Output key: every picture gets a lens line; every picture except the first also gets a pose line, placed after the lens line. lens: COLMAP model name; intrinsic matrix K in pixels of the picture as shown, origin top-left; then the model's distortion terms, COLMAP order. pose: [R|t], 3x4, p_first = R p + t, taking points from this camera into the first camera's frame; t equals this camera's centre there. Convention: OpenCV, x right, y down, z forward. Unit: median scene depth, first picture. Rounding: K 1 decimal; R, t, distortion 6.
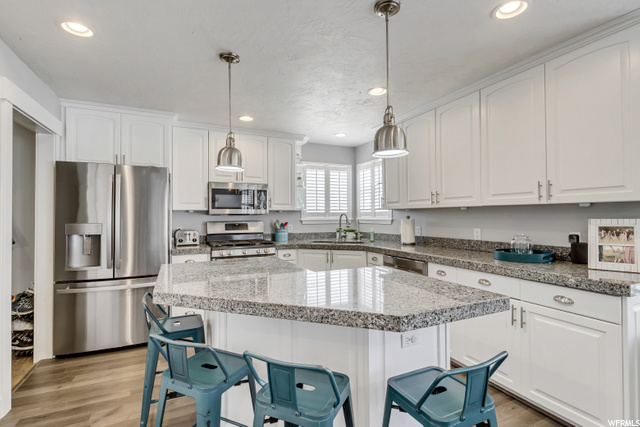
lens RADIAL K [[303.1, 0, 320.0], [0, 303.1, 213.5], [0, 0, 1]] dist [0.000492, -0.000651]
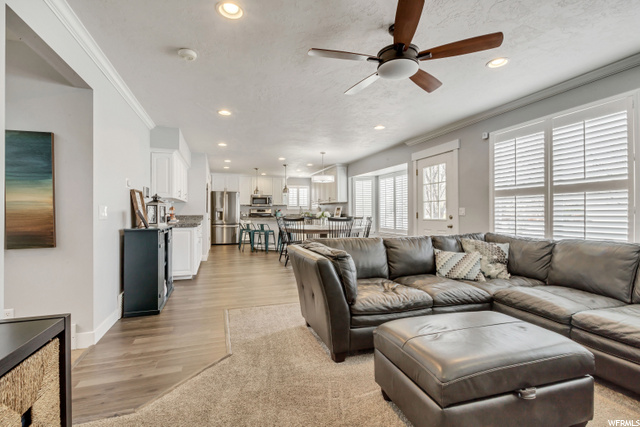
lens RADIAL K [[304.7, 0, 320.0], [0, 304.7, 213.5], [0, 0, 1]] dist [0.000599, 0.000062]
pose [[0.992965, 0.001282, -0.118399, 0.684913], [0.000326, 0.999908, 0.013567, 0.035900], [0.118405, -0.013510, 0.992873, -1.977436]]
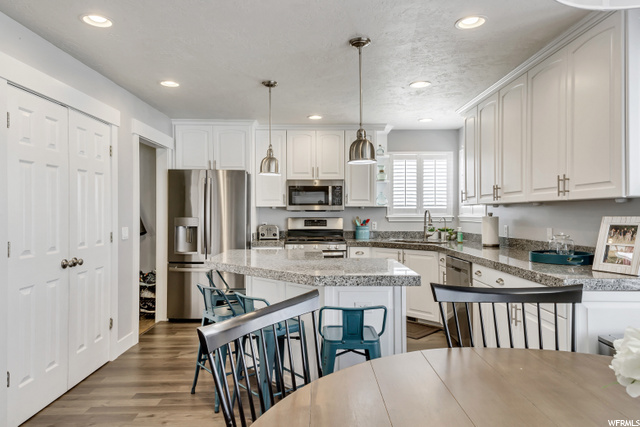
lens RADIAL K [[422.9, 0, 320.0], [0, 422.9, 213.5], [0, 0, 1]] dist [0.083621, -0.000551]
pose [[0.907868, 0.004526, -0.419232, 0.385764], [-0.000358, 0.999950, 0.010020, -0.001954], [0.419257, -0.008947, 0.907824, -0.312153]]
